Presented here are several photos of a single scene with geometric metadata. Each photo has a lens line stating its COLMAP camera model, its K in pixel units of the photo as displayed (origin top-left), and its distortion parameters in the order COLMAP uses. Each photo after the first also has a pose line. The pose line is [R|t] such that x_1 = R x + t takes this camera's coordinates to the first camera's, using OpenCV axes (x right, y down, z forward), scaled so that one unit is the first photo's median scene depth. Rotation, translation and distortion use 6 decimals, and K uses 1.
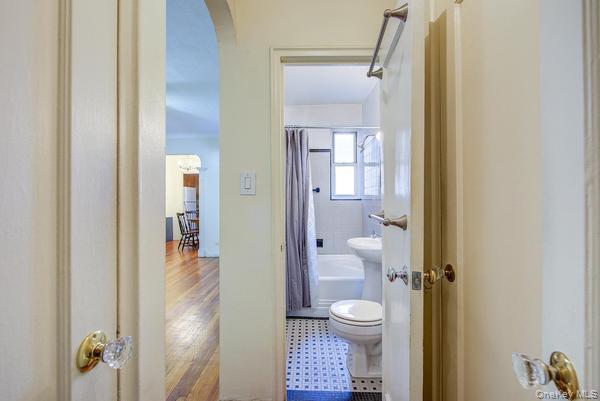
lens RADIAL K [[275.2, 0, 300.0], [0, 275.2, 200.5], [0, 0, 1]] dist [-0.000723, -0.000041]
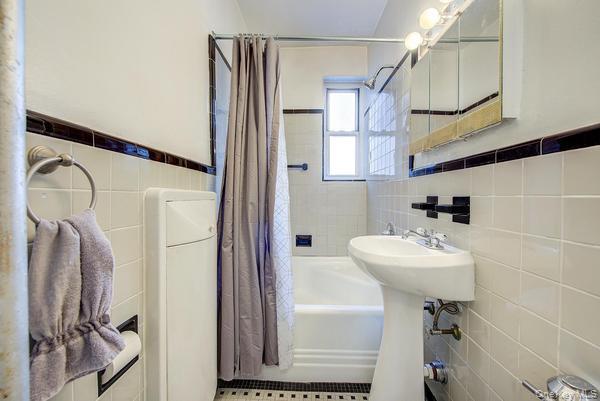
lens RADIAL K [[238.0, 0, 302.7], [0, 238.0, 201.4], [0, 0, 1]] dist [0.001936, 0.000010]
pose [[0.999974, 0.006404, 0.003287, 0.077070], [-0.006444, 0.999904, 0.012299, 0.059664], [-0.003208, -0.012320, 0.999919, 0.511451]]
